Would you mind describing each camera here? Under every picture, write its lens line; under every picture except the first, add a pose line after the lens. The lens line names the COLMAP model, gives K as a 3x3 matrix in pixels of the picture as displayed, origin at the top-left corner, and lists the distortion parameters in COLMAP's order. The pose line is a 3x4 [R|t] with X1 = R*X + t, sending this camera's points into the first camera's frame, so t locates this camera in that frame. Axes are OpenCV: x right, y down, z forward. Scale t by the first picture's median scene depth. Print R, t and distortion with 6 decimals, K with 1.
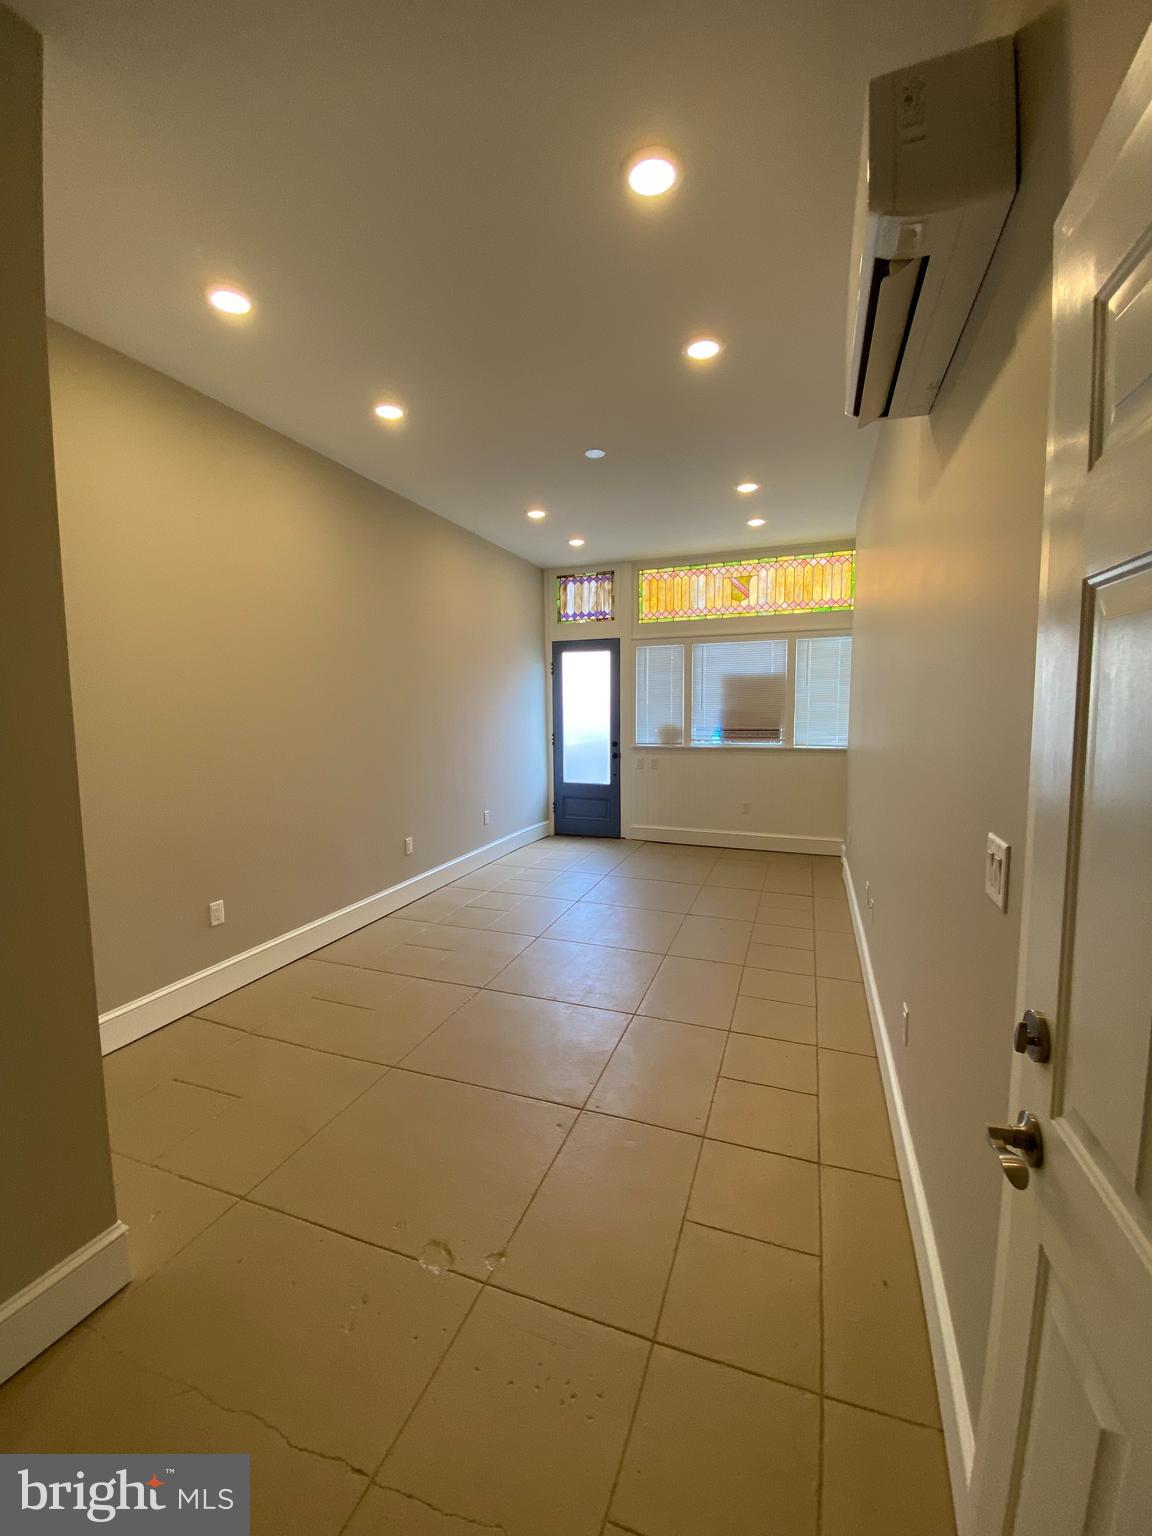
lens RADIAL K [[612.1, 0, 573.0], [0, 612.1, 764.6], [0, 0, 1]] dist [-0.034206, -0.000661]
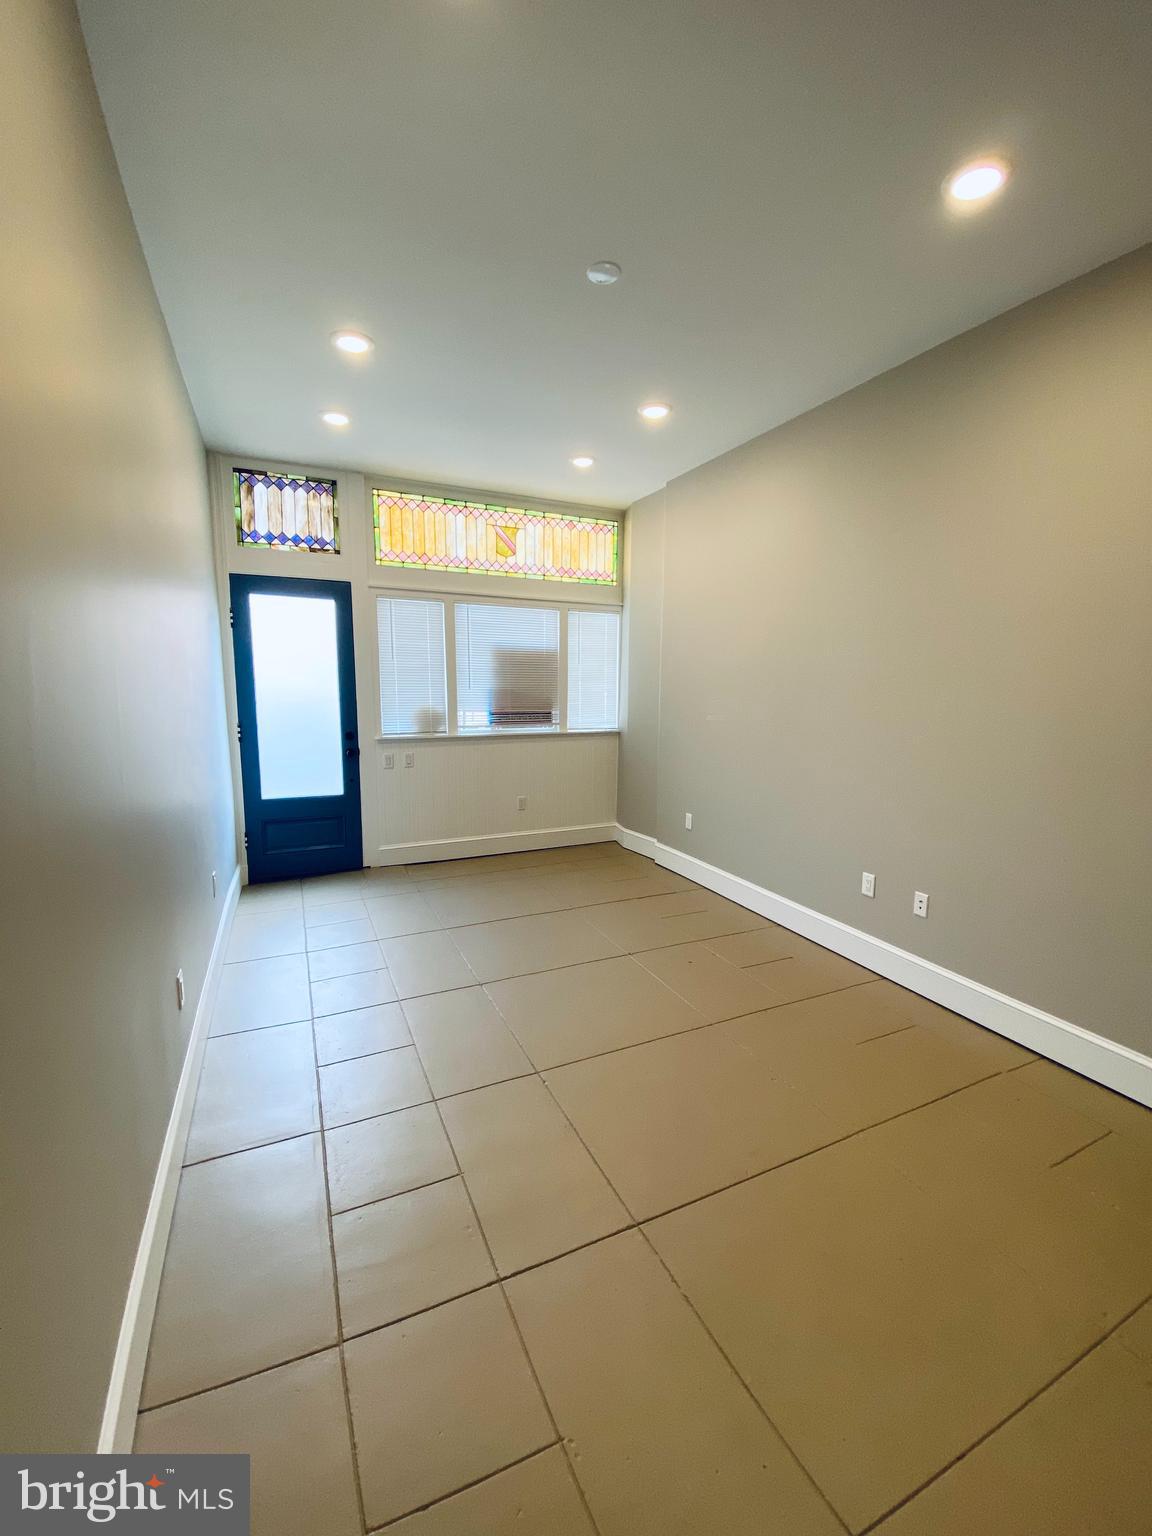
lens RADIAL K [[612.1, 0, 581.6], [0, 612.1, 771.5], [0, 0, 1]] dist [-0.034206, -0.000661]
pose [[0.670120, -0.084729, 0.737401, -0.280517], [0.048908, 0.996345, 0.070036, -0.030194], [-0.740640, -0.010868, 0.671814, 0.353909]]
